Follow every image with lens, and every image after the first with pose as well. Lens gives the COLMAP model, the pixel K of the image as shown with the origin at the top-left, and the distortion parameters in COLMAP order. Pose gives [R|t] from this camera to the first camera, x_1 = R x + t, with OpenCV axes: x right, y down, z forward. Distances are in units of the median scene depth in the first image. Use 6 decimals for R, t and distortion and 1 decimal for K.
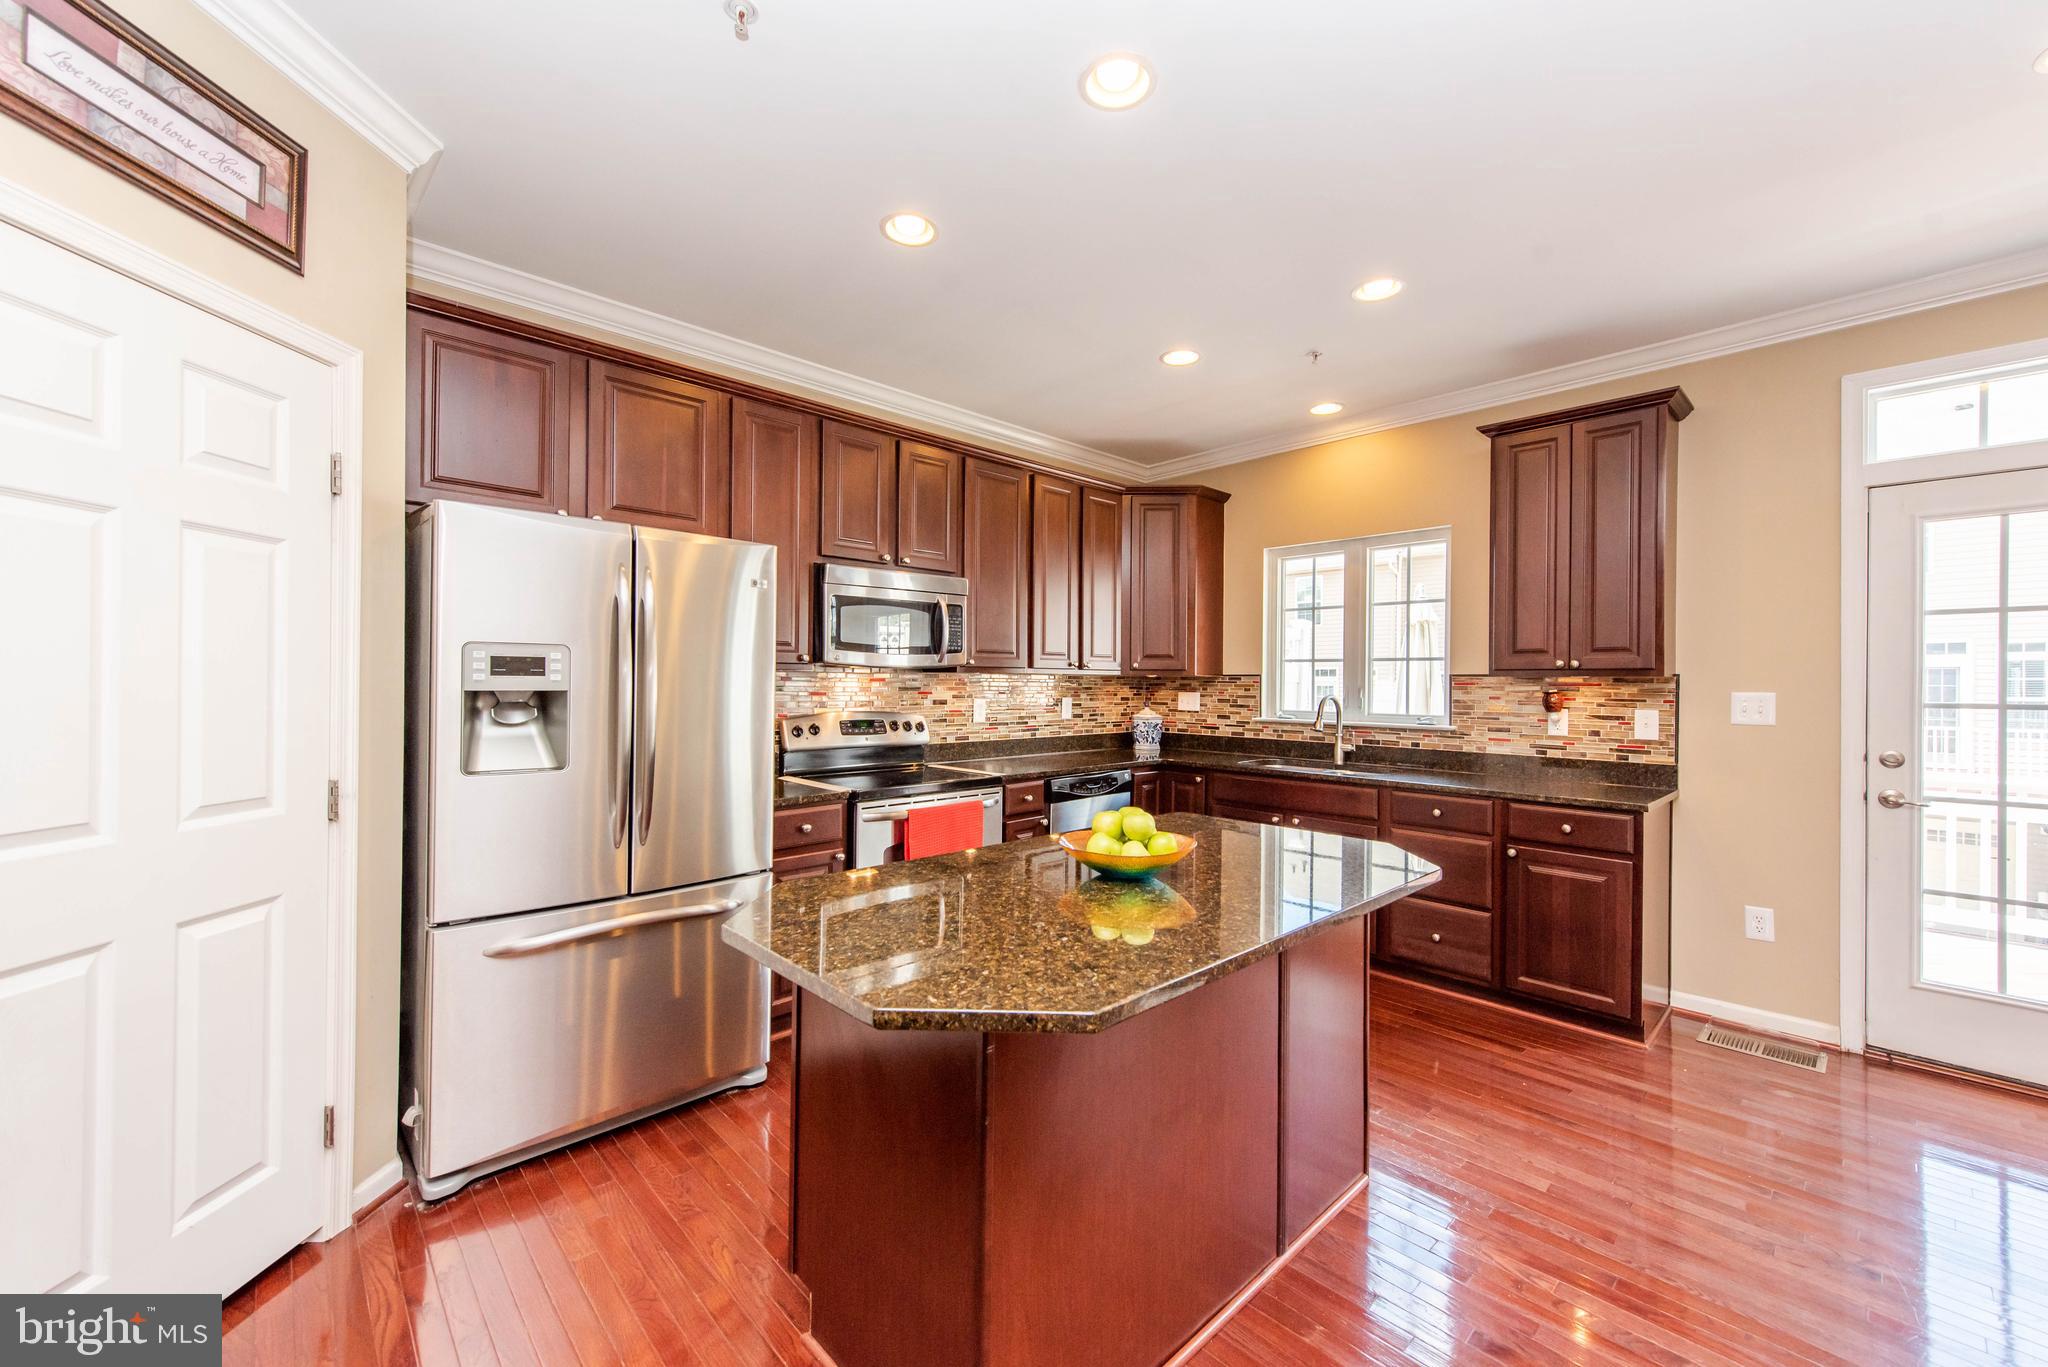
lens RADIAL K [[802.7, 0, 1027.5], [0, 802.7, 682.1], [0, 0, 1]] dist [0.019824, -0.005647]
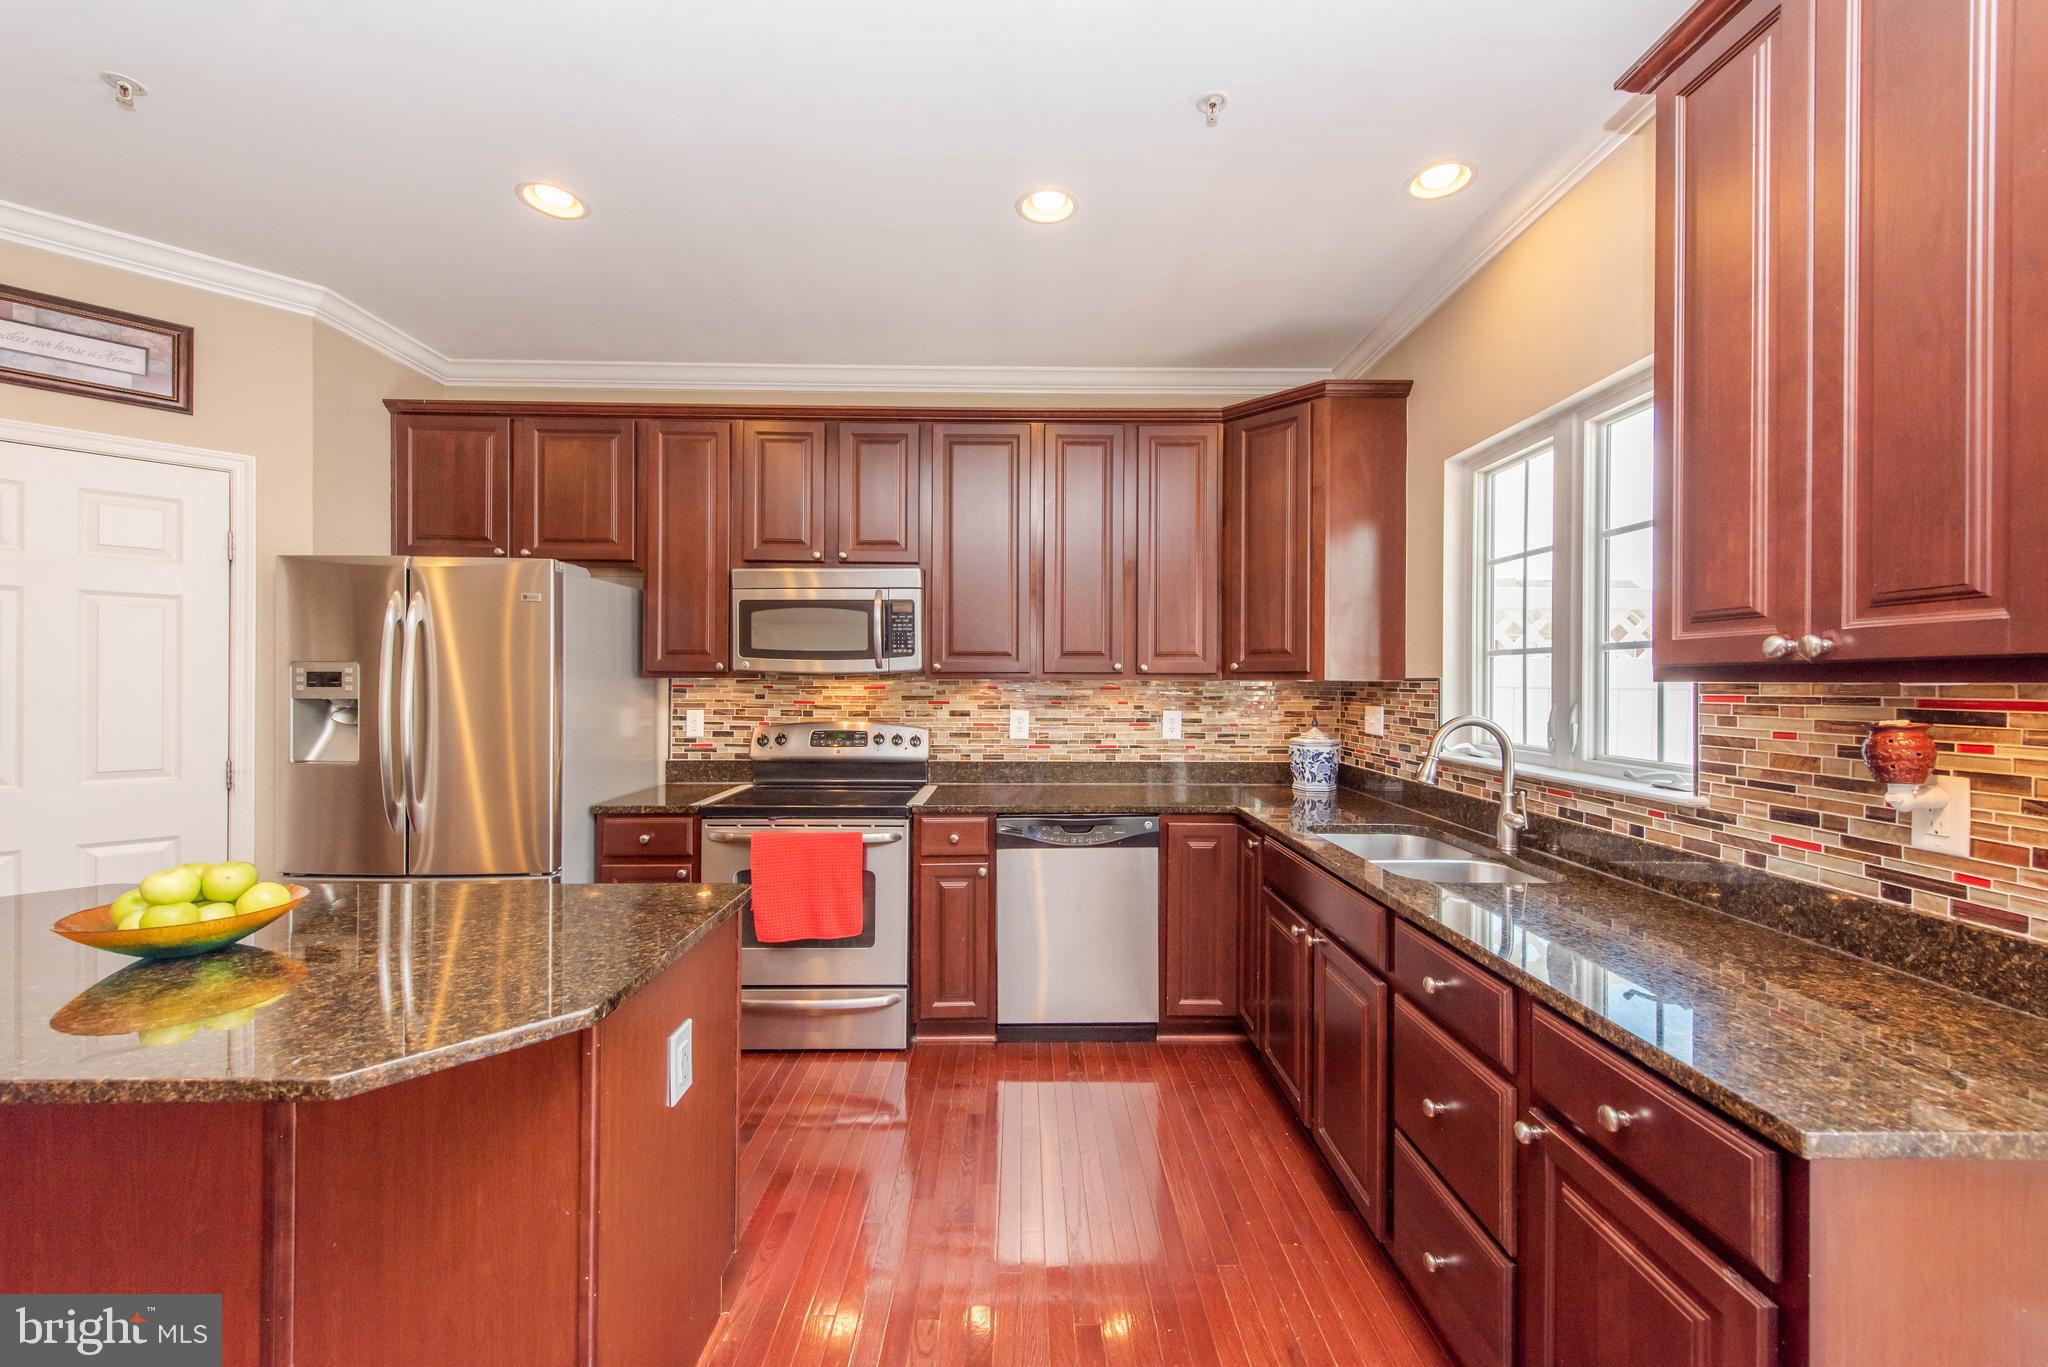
lens RADIAL K [[802.7, 0, 1027.5], [0, 802.7, 682.1], [0, 0, 1]] dist [0.019824, -0.005647]
pose [[0.733061, -0.002558, -0.680158, 0.563847], [0.000178, 0.999994, -0.003569, -0.005812], [0.680162, 0.002496, 0.733057, 0.443990]]
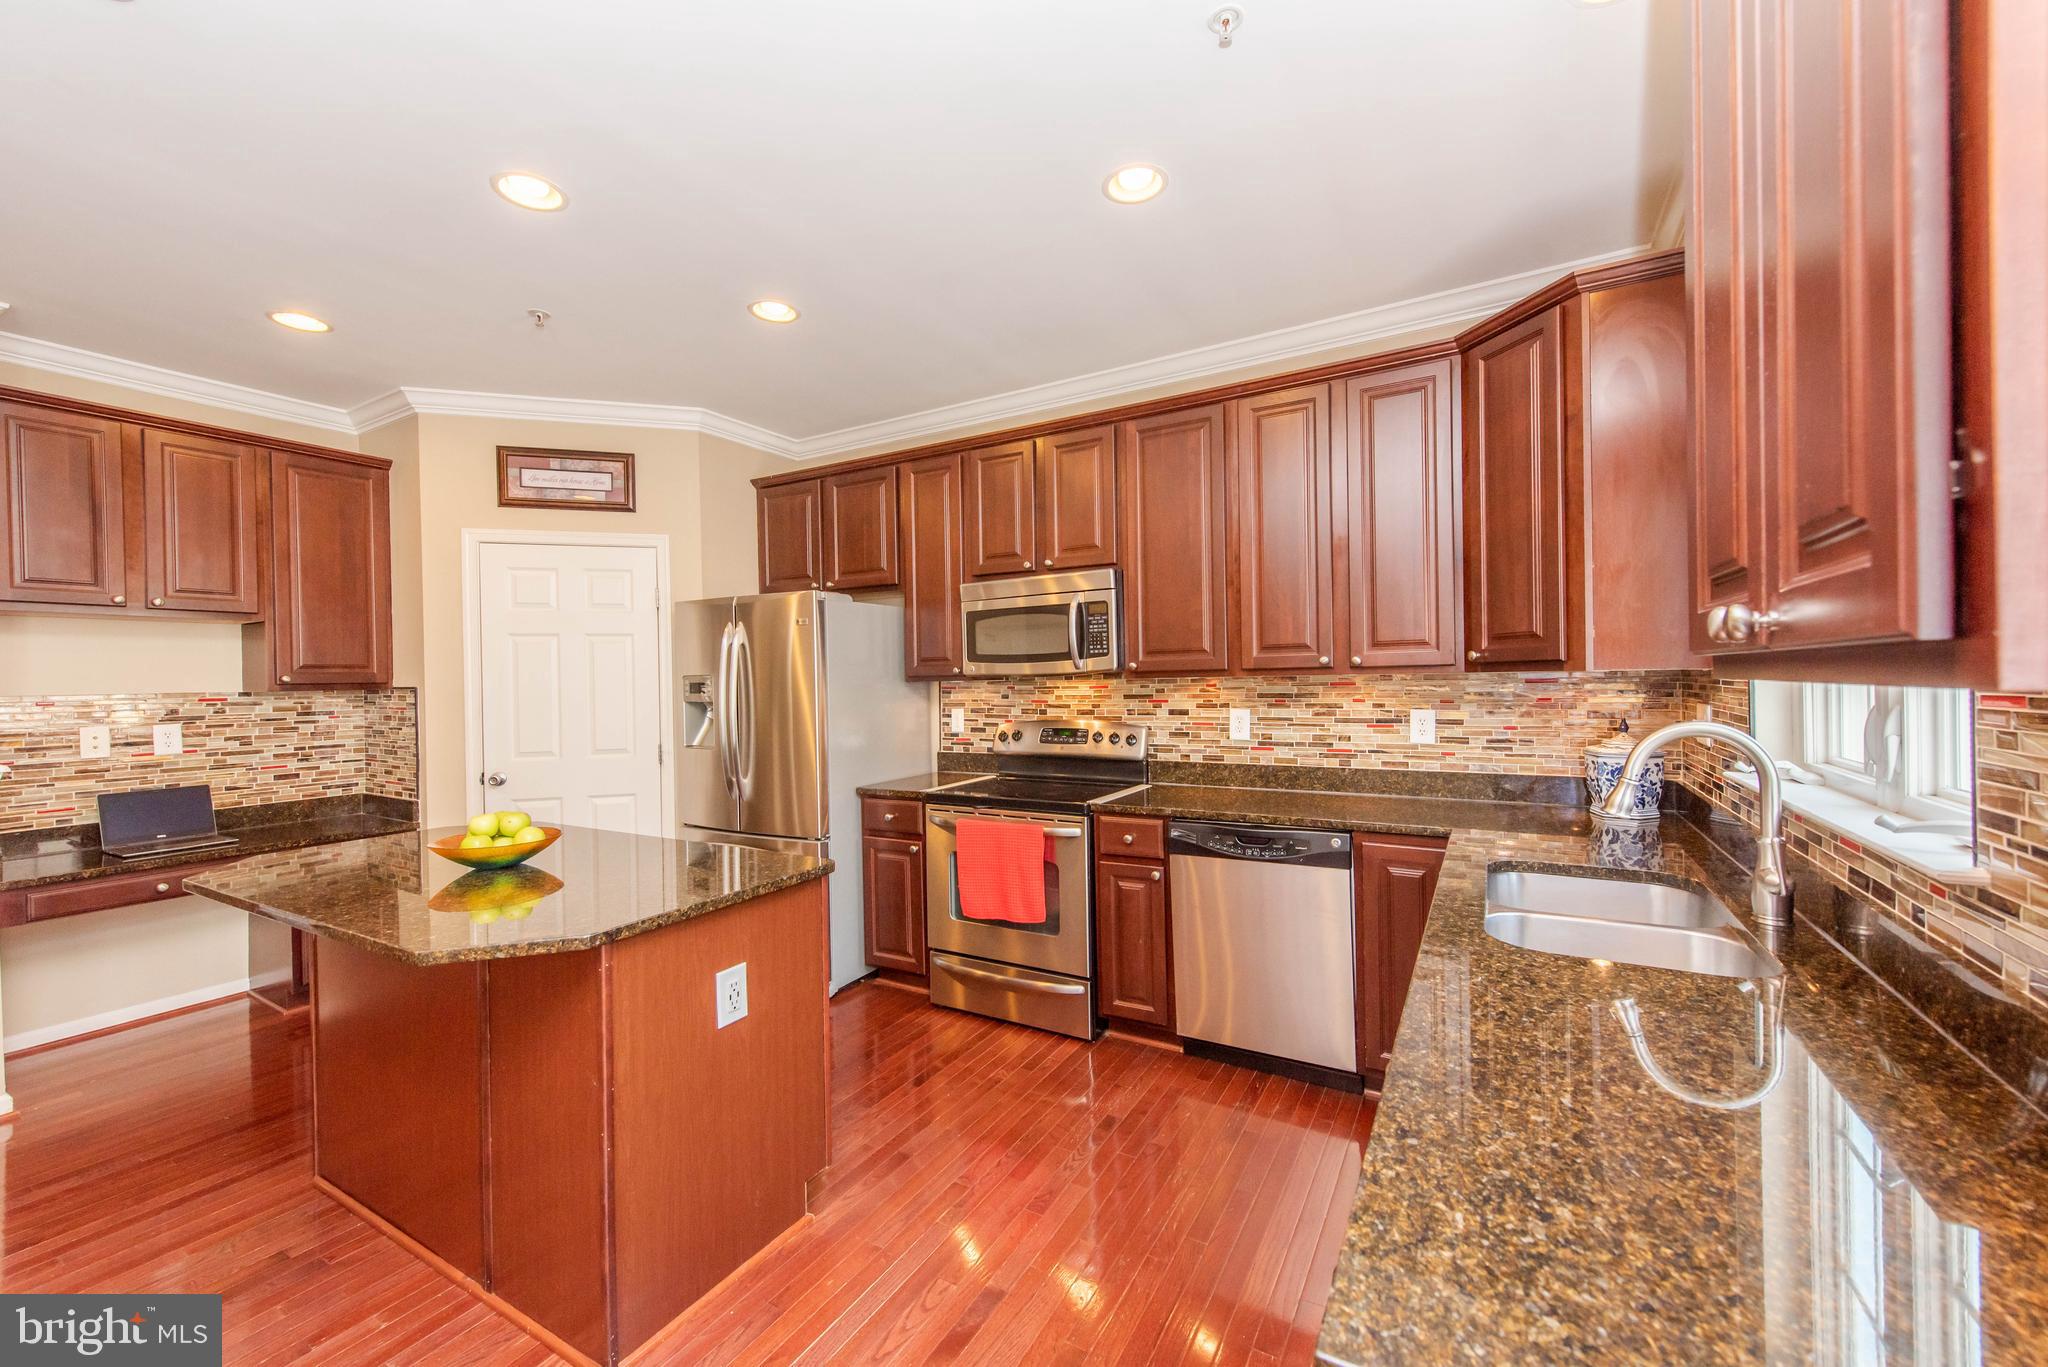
lens RADIAL K [[802.7, 0, 1027.5], [0, 802.7, 682.1], [0, 0, 1]] dist [0.019824, -0.005647]
pose [[0.280982, -0.005844, -0.959695, 0.693895], [0.019236, 0.999815, -0.000457, -0.009741], [0.959520, -0.018333, 0.281042, 0.651699]]
